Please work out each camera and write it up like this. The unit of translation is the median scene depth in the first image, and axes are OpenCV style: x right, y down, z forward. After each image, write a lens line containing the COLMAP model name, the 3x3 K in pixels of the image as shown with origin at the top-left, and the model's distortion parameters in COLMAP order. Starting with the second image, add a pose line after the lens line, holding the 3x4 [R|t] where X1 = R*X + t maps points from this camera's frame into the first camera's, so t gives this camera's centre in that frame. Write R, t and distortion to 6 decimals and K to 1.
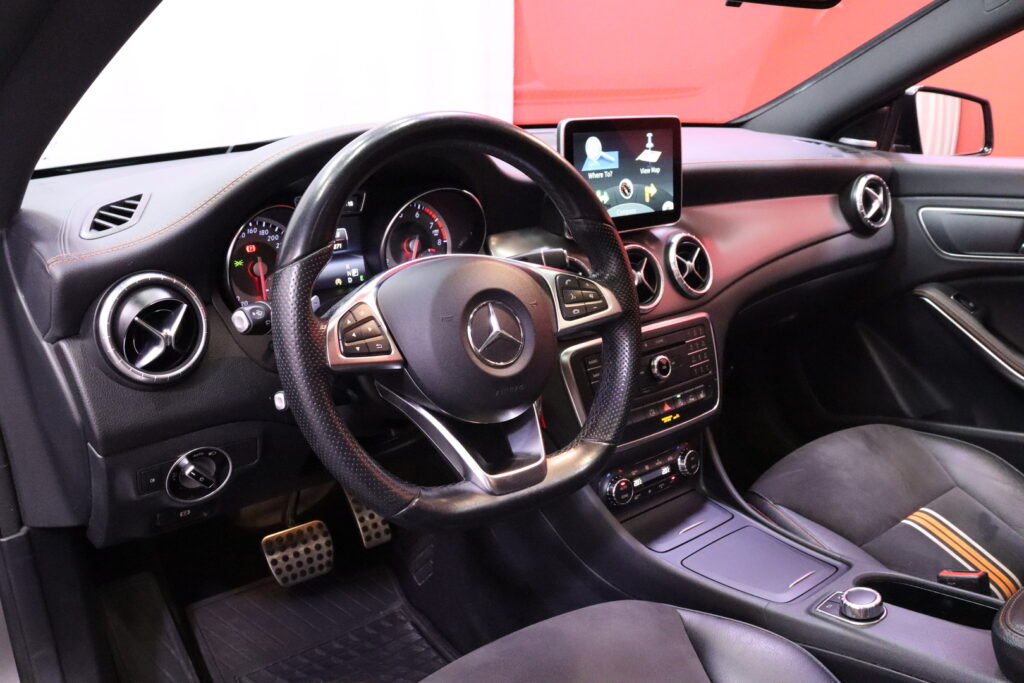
lens RADIAL K [[868.3, 0, 517.3], [0, 868.3, 336.3], [0, 0, 1]] dist [-0.149255, 0.093207]
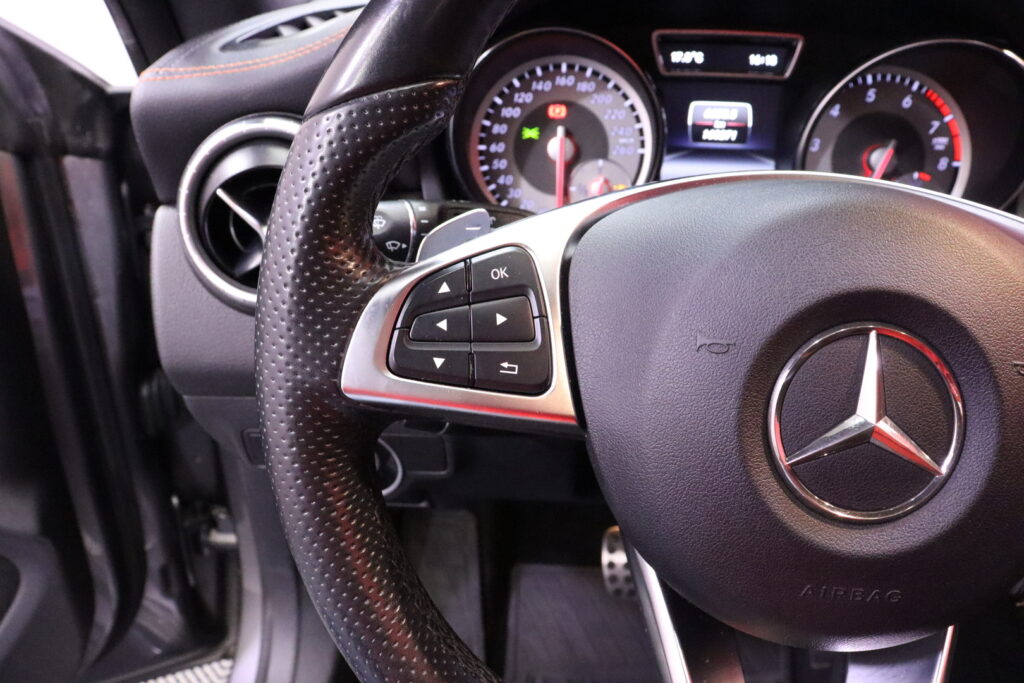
lens RADIAL K [[868.3, 0, 513.7], [0, 868.3, 350.0], [0, 0, 1]] dist [-0.149255, 0.093207]
pose [[0.738379, 0.282012, -0.612589, 0.051942], [-0.203914, 0.959209, 0.195797, -0.048167], [0.642818, -0.019657, 0.765766, 0.457986]]
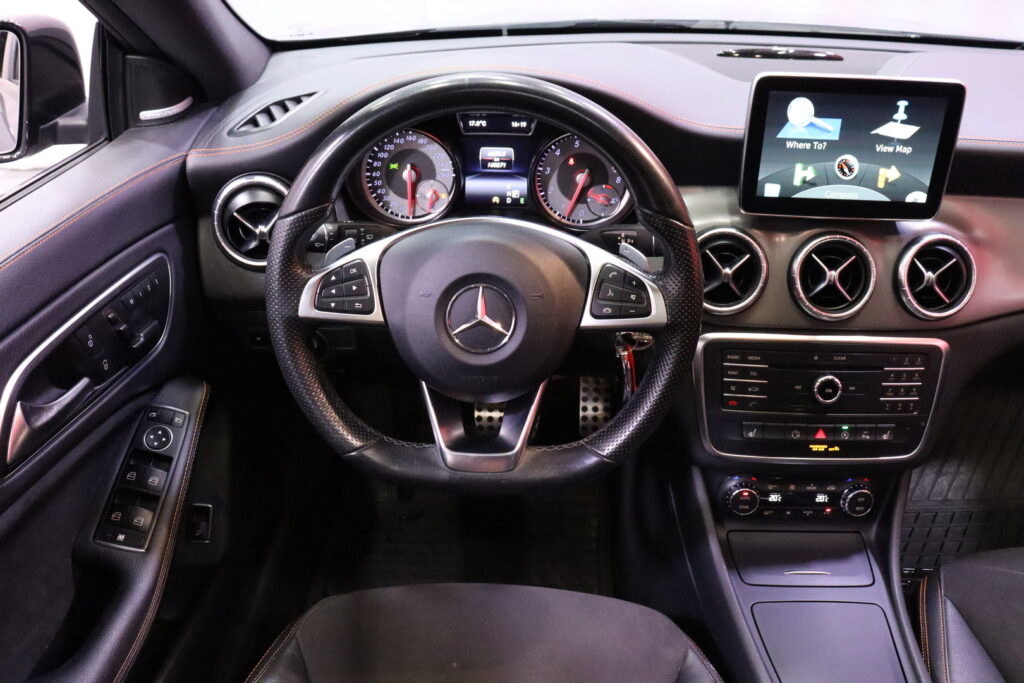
lens RADIAL K [[892.2, 0, 501.0], [0, 892.2, 351.7], [0, 0, 1]] dist [-0.129481, 0.050501]
pose [[0.763778, 0.342595, -0.547057, 0.385265], [-0.199228, 0.931264, 0.305051, -0.196498], [0.613963, -0.124003, 0.779534, 0.161583]]
